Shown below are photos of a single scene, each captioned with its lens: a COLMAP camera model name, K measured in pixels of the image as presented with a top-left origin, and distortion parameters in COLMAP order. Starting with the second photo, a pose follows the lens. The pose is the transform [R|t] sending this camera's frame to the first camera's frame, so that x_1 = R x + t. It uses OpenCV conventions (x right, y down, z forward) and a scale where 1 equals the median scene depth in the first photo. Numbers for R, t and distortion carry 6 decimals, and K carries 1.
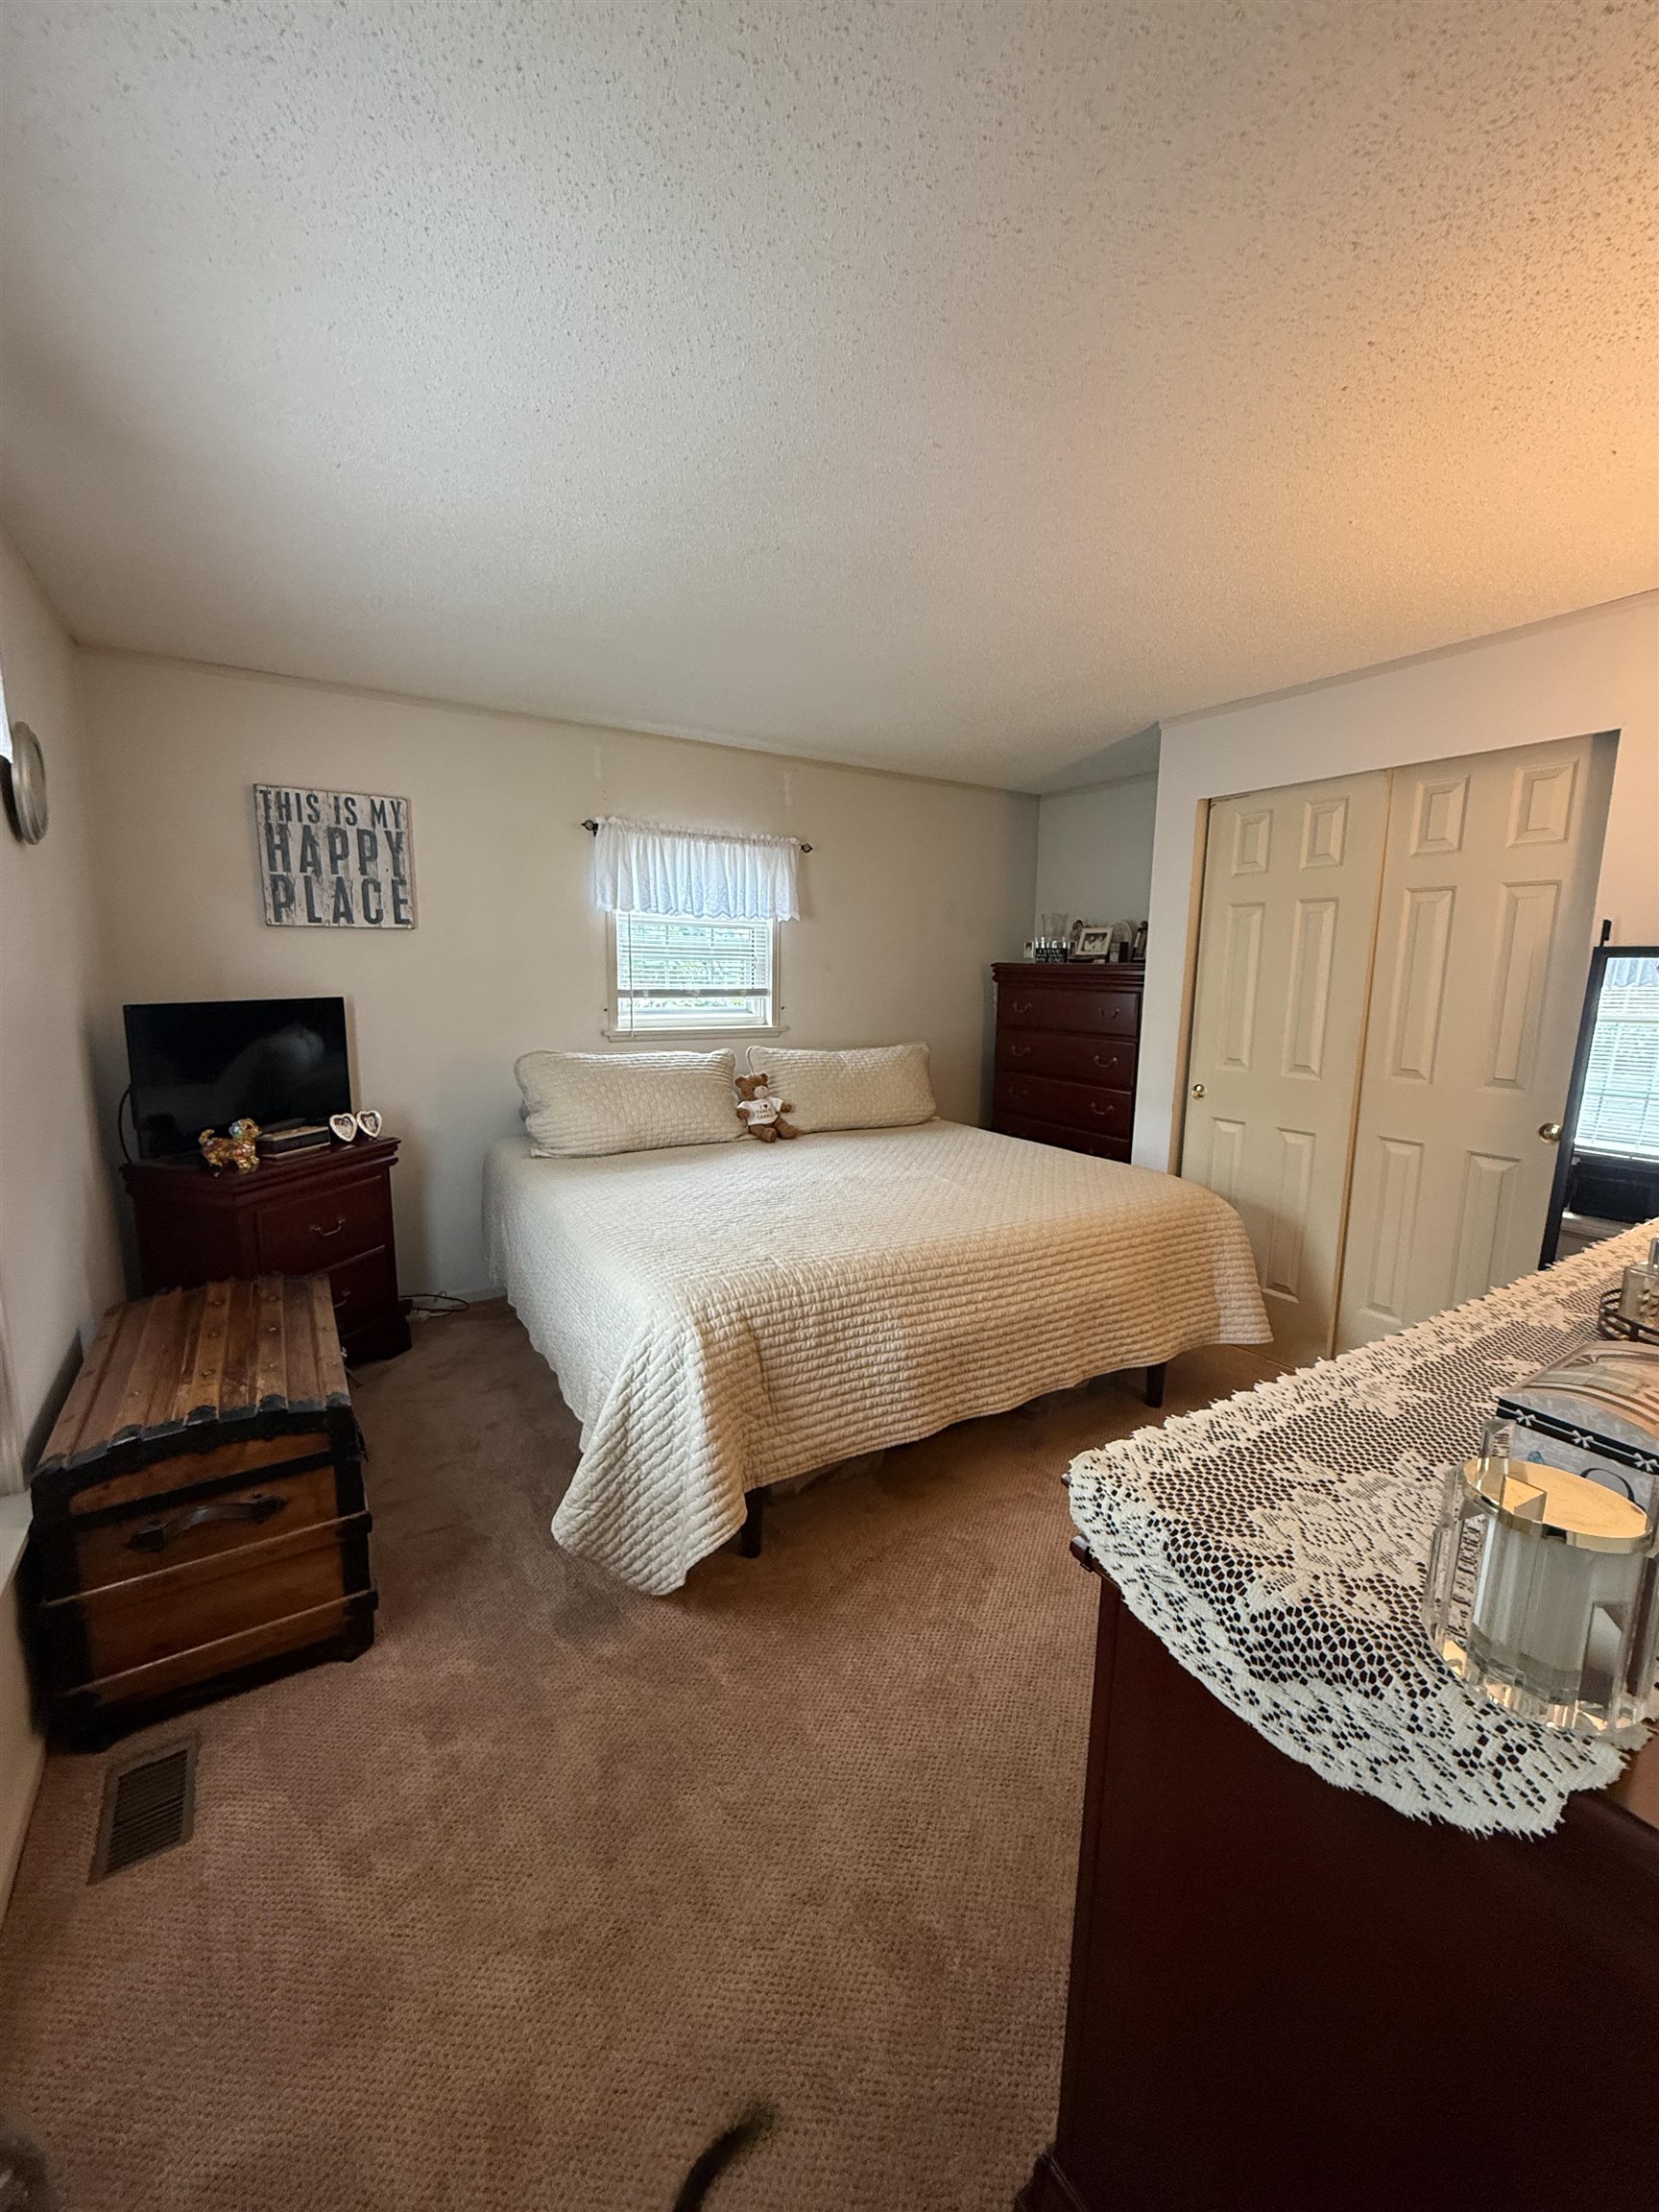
lens RADIAL K [[881.8, 0, 828.7], [0, 881.8, 1109.6], [0, 0, 1]] dist [-0.002649, 0.000025]
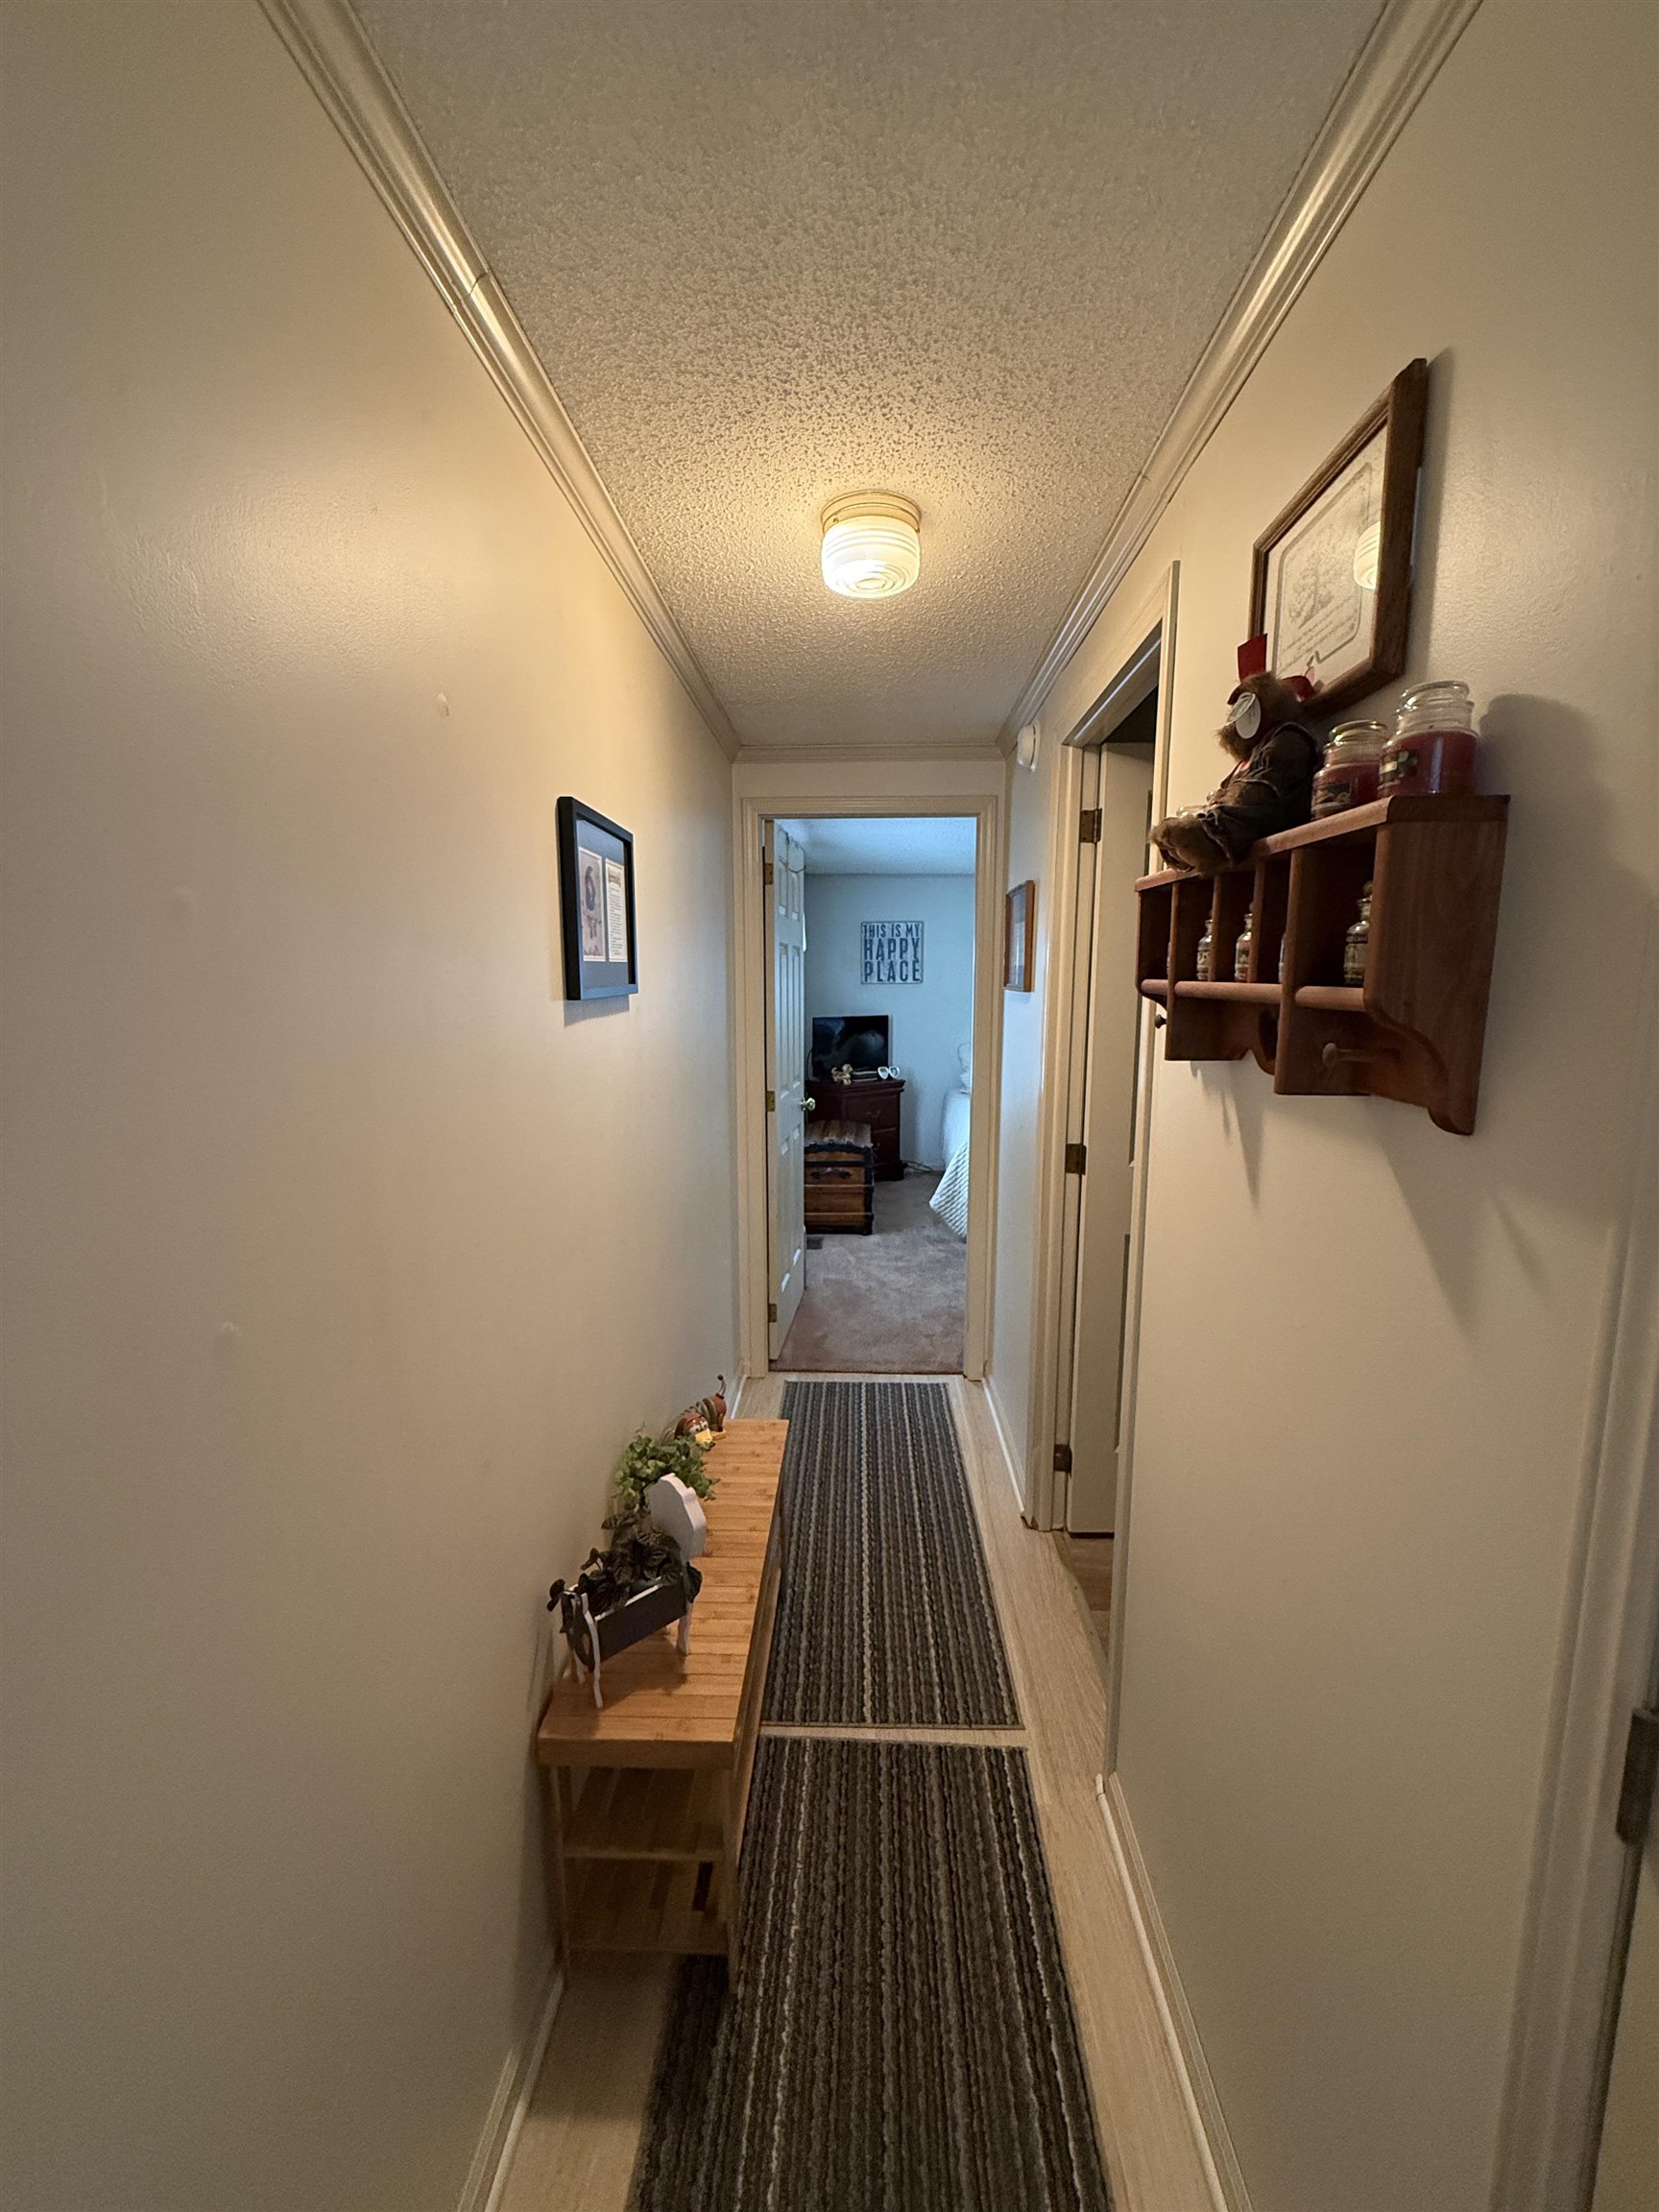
lens RADIAL K [[881.8, 0, 829.8], [0, 881.8, 1107.2], [0, 0, 1]] dist [-0.002649, 0.000025]
pose [[0.825564, 0.064879, -0.560567, 0.589392], [-0.080701, 0.996732, -0.003491, 0.123957], [0.558508, 0.048120, 0.828102, -0.912982]]
